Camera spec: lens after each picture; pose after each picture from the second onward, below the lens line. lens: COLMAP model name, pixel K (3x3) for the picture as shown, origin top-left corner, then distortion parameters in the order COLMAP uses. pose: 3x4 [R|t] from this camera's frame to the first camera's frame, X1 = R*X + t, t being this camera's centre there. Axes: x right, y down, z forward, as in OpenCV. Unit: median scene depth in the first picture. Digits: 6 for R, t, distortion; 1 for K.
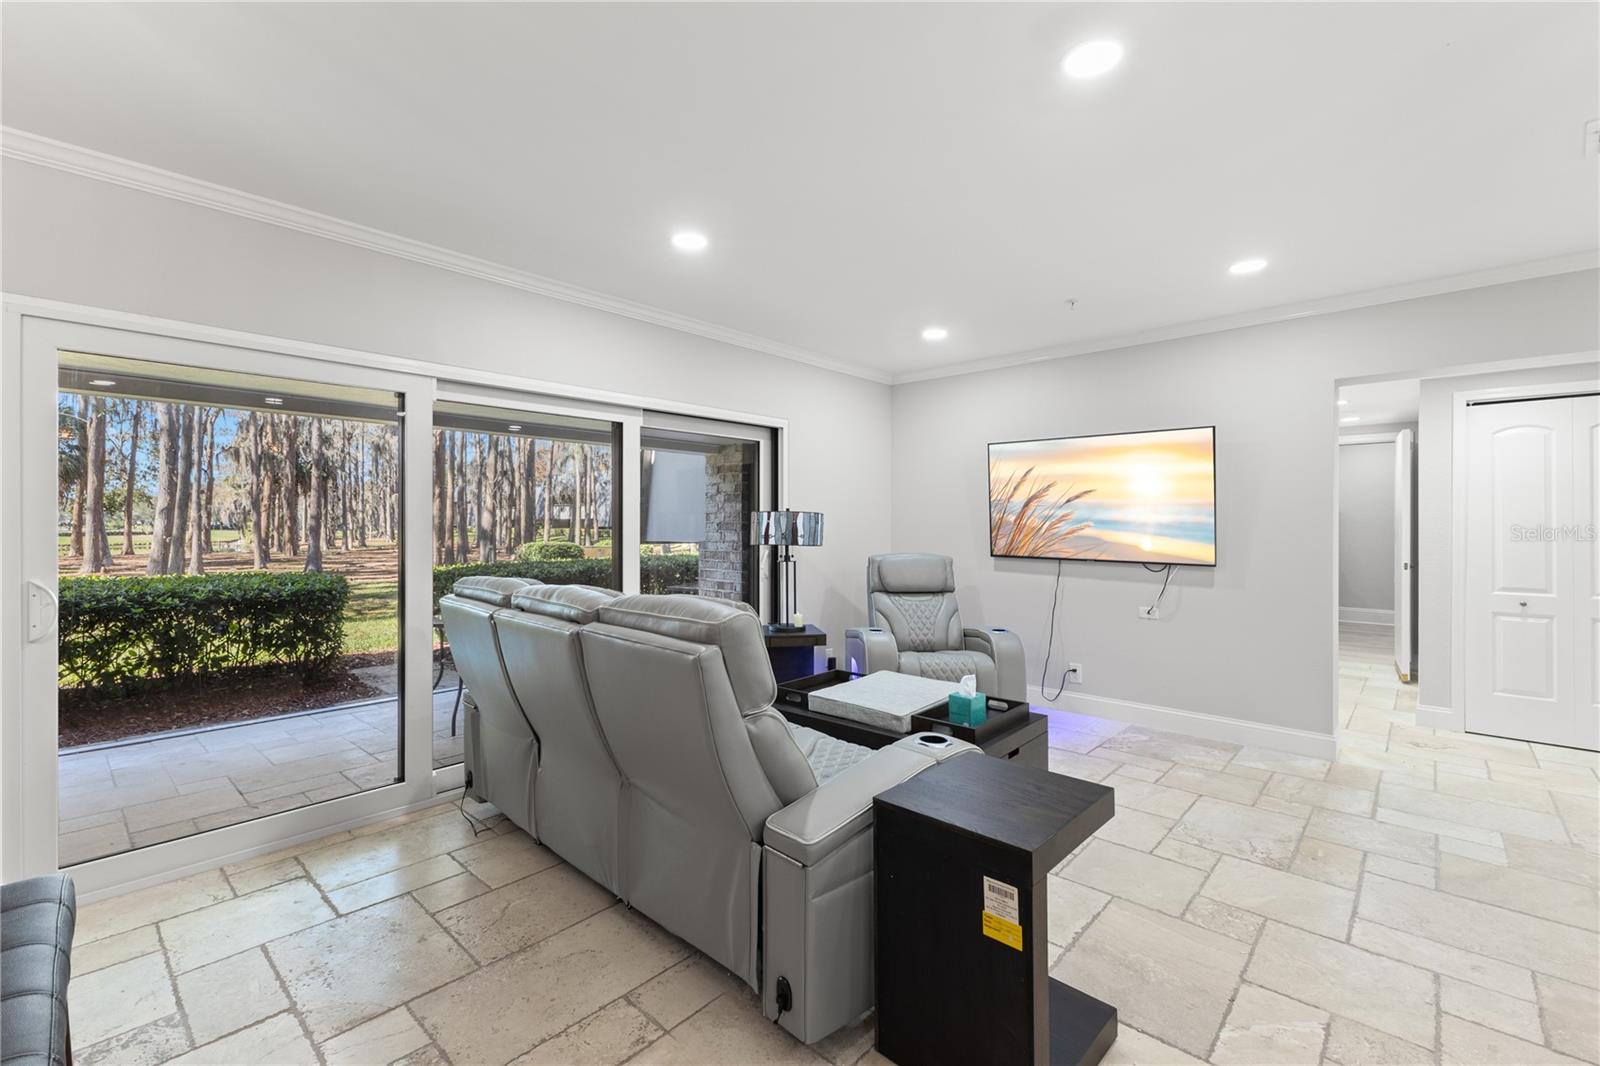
lens RADIAL K [[692.6, 0, 791.2], [0, 692.6, 525.2], [0, 0, 1]] dist [0.013742, -0.004212]
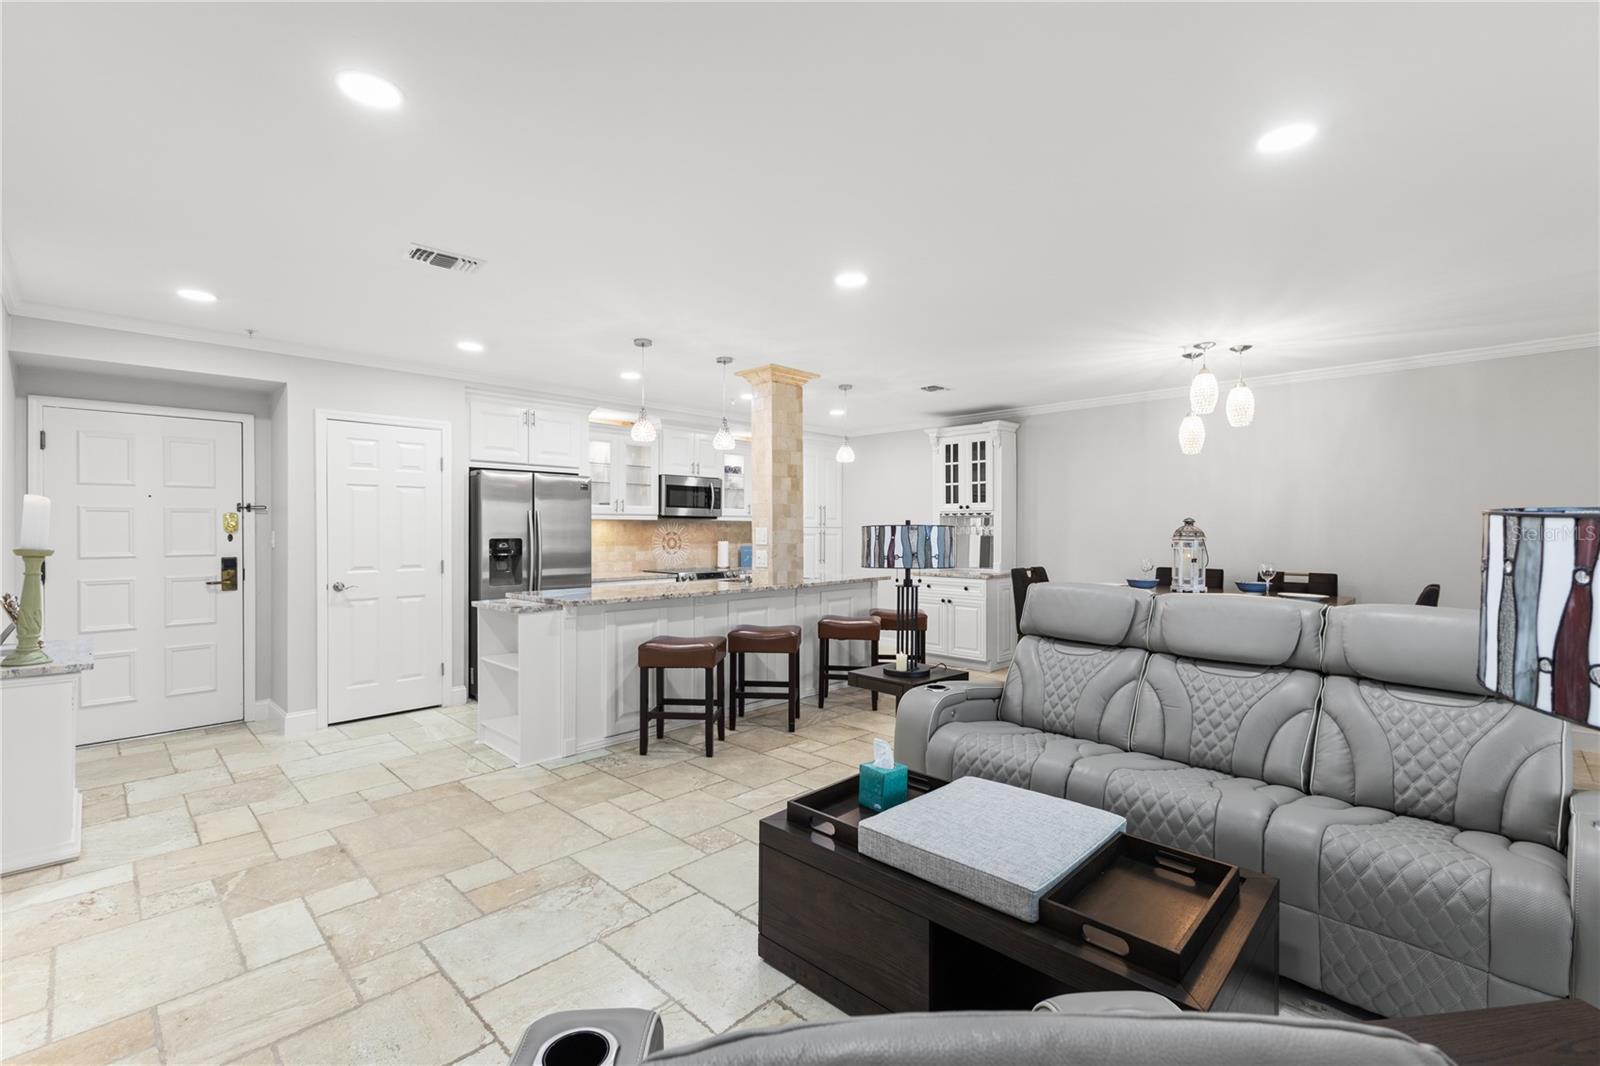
lens RADIAL K [[692.6, 0, 786.7], [0, 692.6, 528.8], [0, 0, 1]] dist [0.013742, -0.004212]
pose [[-0.999066, 0.000417, 0.043218, 0.231139], [0.000385, 1.000000, -0.000745, -0.013436], [-0.043218, -0.000728, -0.999065, 1.260646]]
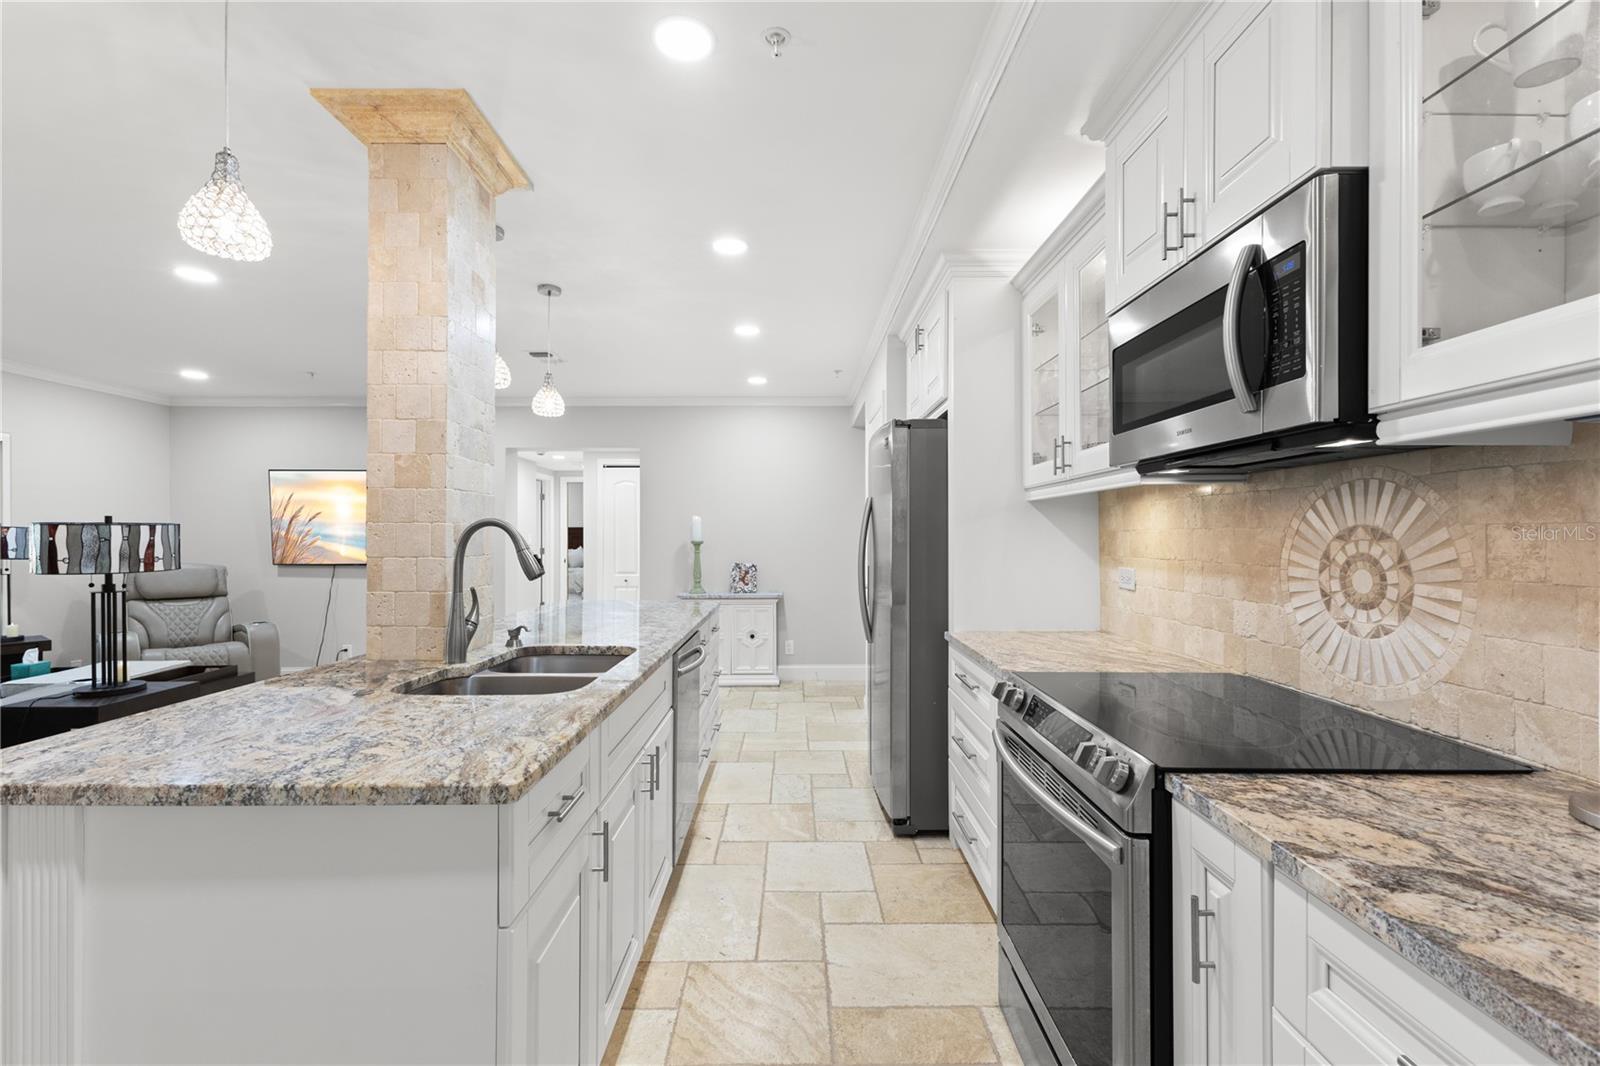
lens RADIAL K [[692.6, 0, 810.3], [0, 692.6, 543.2], [0, 0, 1]] dist [0.013742, -0.004212]
pose [[0.717181, -0.007123, 0.696850, 0.140434], [0.001445, 0.999961, 0.008734, -0.001588], [-0.696885, -0.005257, 0.717164, -0.606700]]
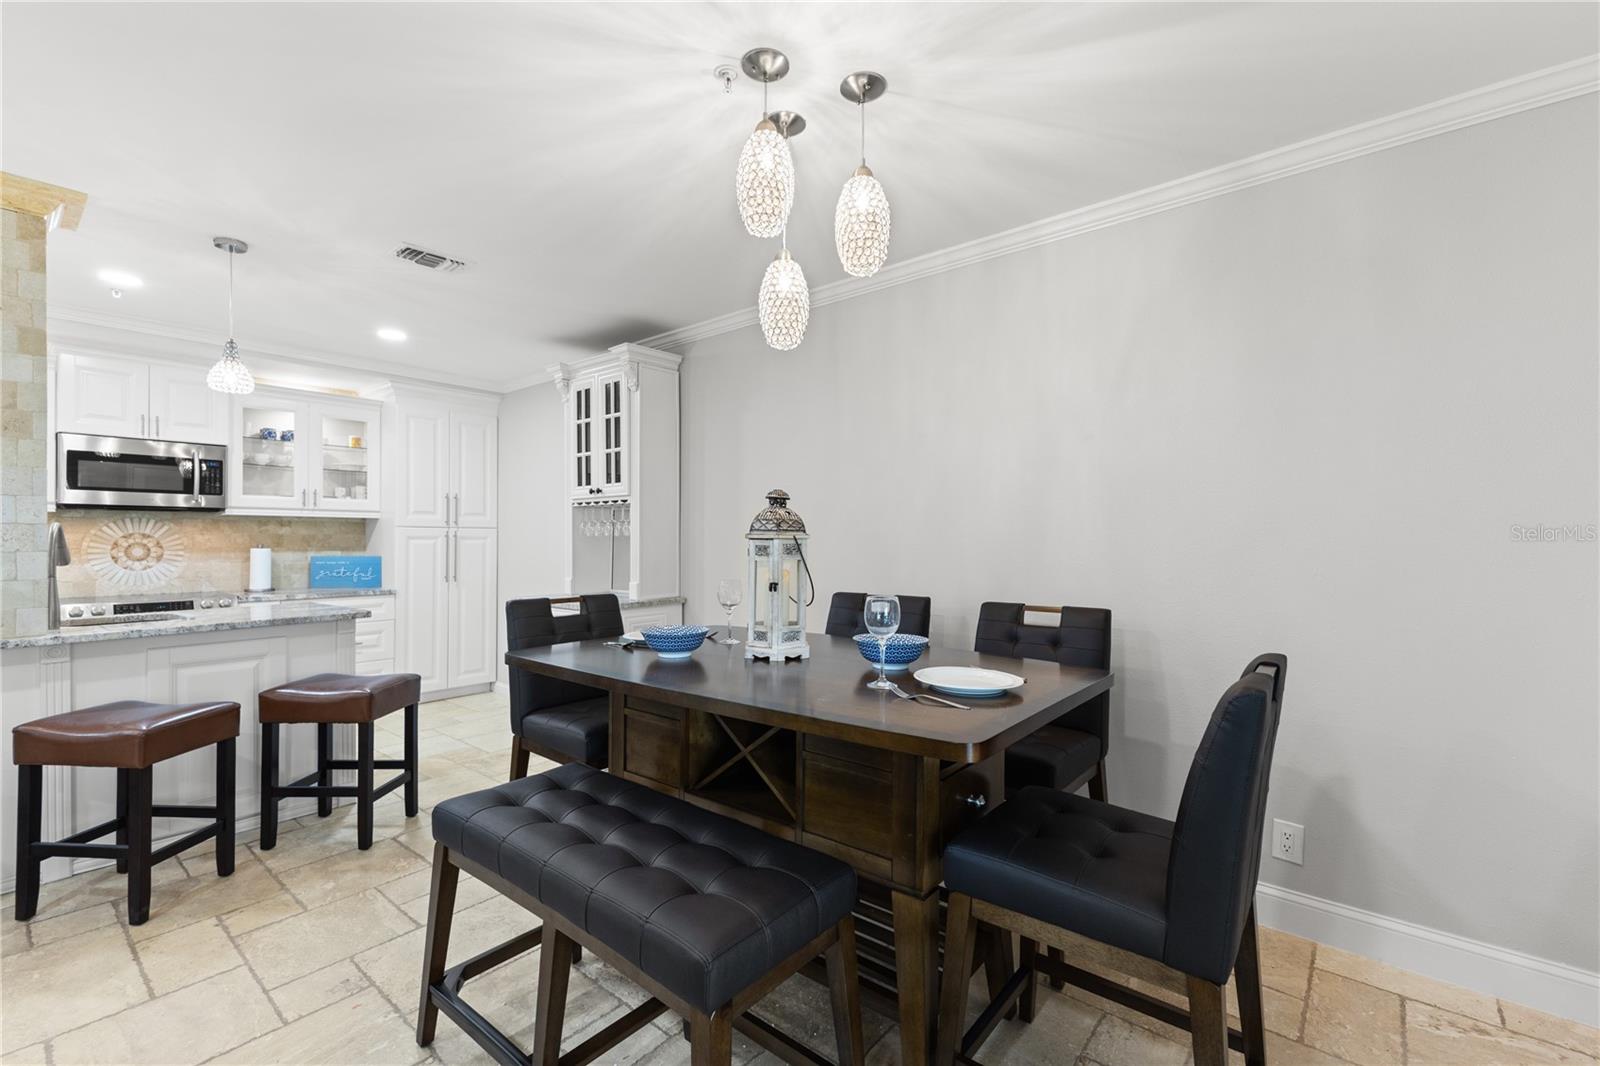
lens RADIAL K [[692.6, 0, 790.0], [0, 692.6, 538.0], [0, 0, 1]] dist [0.013742, -0.004212]
pose [[-0.998902, 0.001606, -0.046831, -0.362871], [0.001597, 0.999999, 0.000231, 0.002057], [0.046831, 0.000156, -0.998903, 0.601941]]
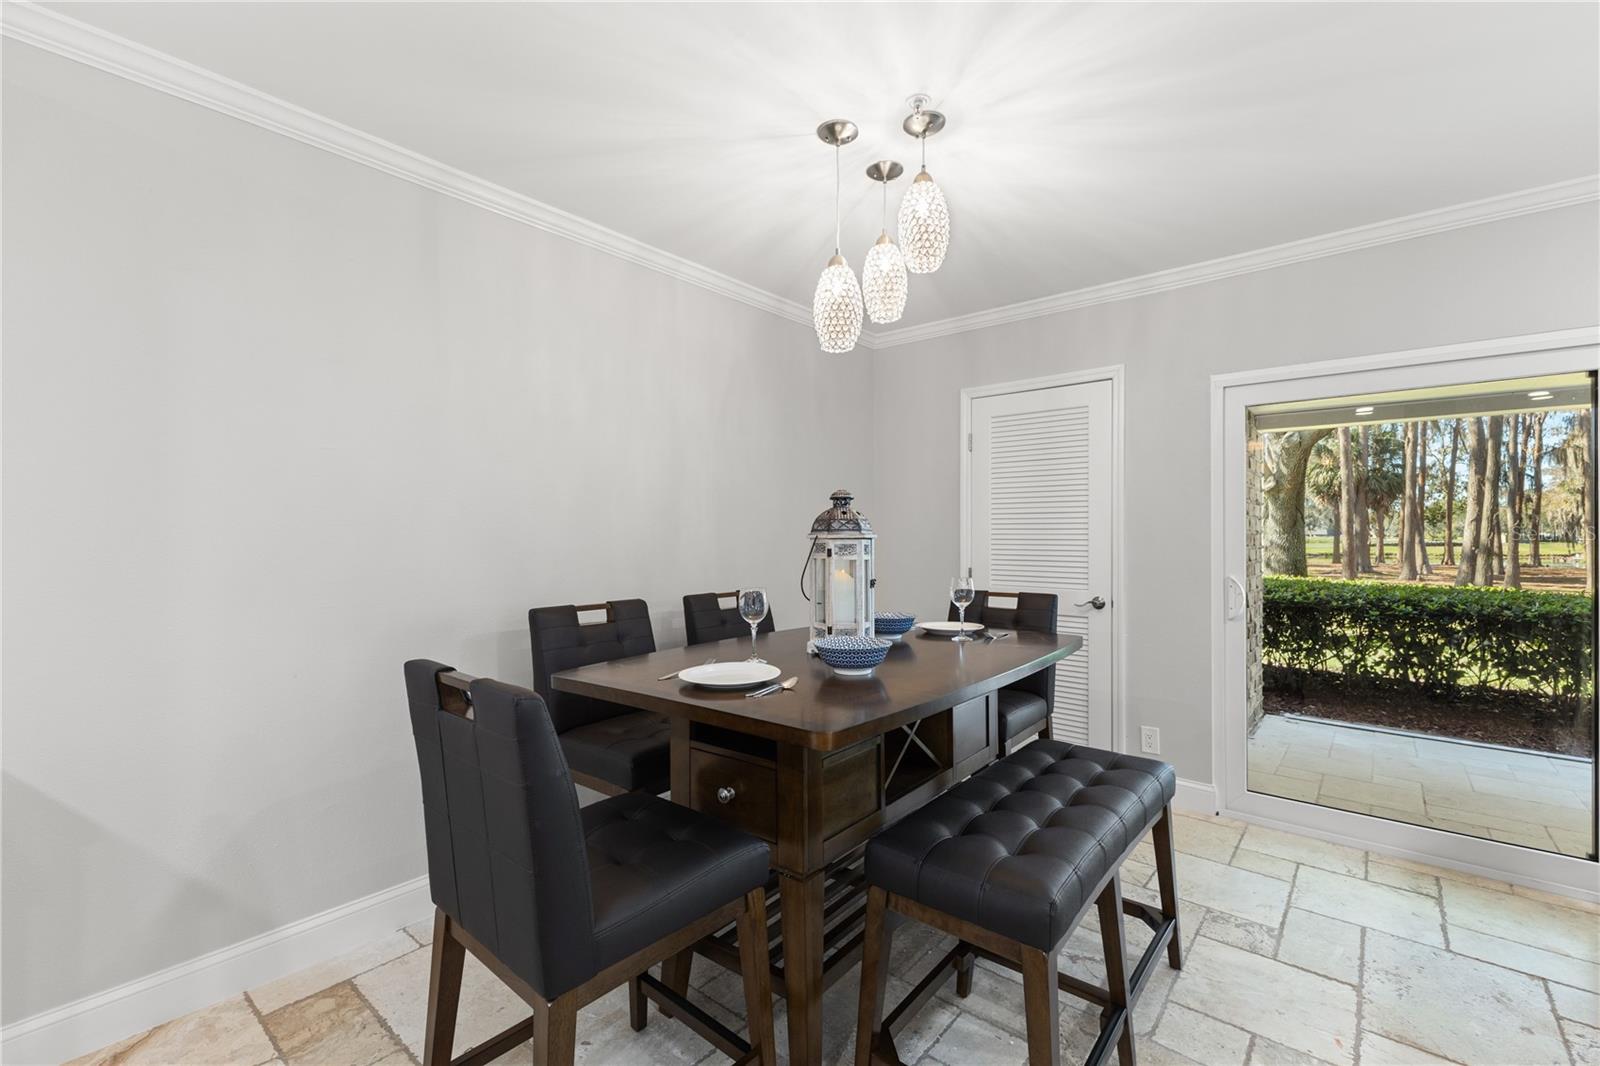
lens RADIAL K [[692.6, 0, 805.6], [0, 692.6, 536.1], [0, 0, 1]] dist [0.013742, -0.004212]
pose [[0.048387, 0.002648, -0.998825, 0.119561], [-0.003016, 0.999992, 0.002505, -0.000355], [0.998824, 0.002891, 0.048395, 0.038772]]
